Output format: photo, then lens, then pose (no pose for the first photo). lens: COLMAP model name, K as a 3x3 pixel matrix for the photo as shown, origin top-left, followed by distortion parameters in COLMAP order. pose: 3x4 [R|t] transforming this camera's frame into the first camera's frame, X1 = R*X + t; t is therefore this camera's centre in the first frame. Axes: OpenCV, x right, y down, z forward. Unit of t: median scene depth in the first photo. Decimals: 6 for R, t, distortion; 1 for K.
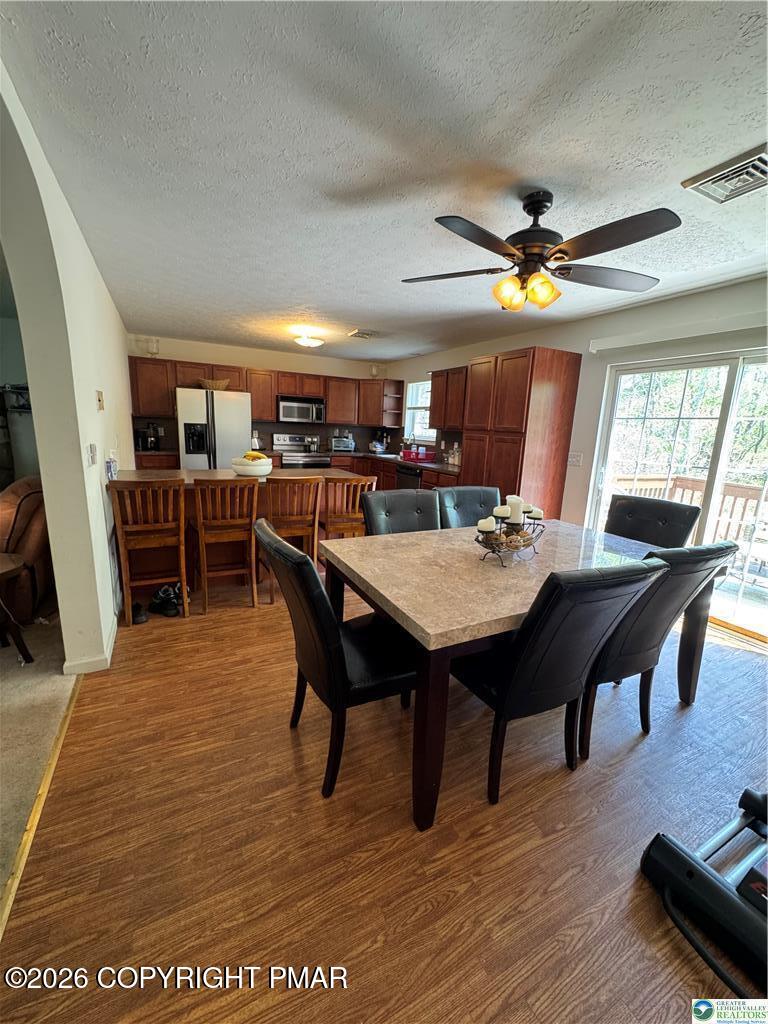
lens RADIAL K [[410.6, 0, 383.5], [0, 410.6, 511.1], [0, 0, 1]] dist [-0.002564, 0.000021]
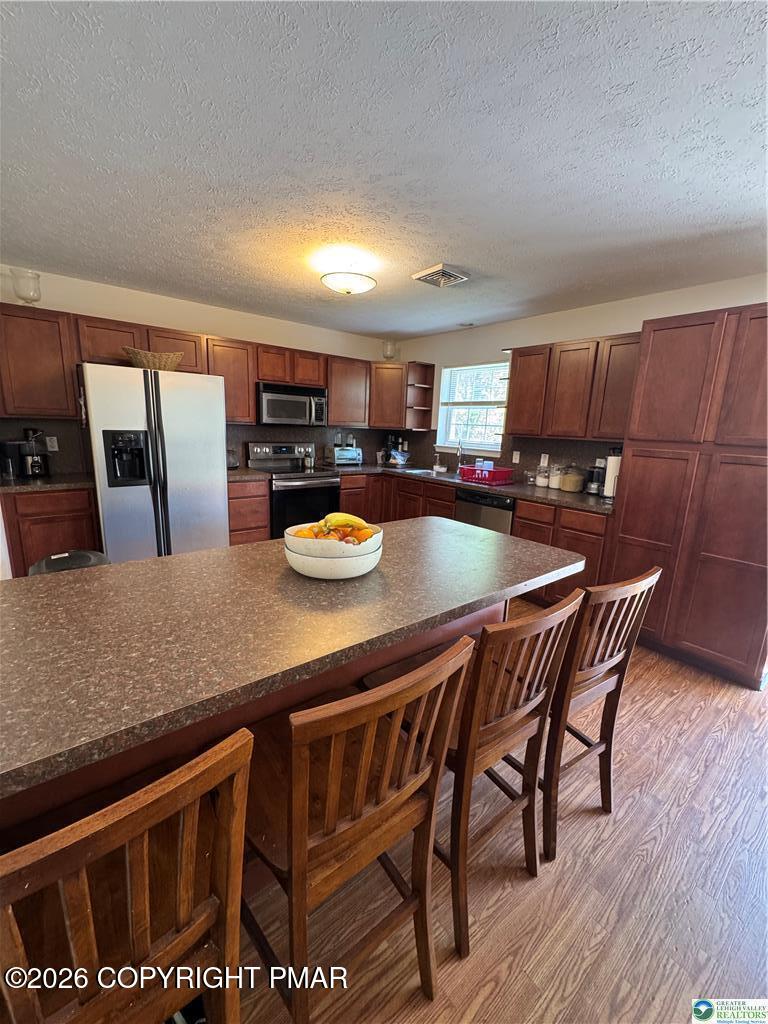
lens RADIAL K [[410.6, 0, 383.5], [0, 410.6, 511.1], [0, 0, 1]] dist [-0.002564, 0.000021]
pose [[0.979851, -0.047750, 0.193936, -0.193417], [0.045663, 0.998841, 0.015222, -0.082565], [-0.194438, -0.006060, 0.980896, 0.330904]]
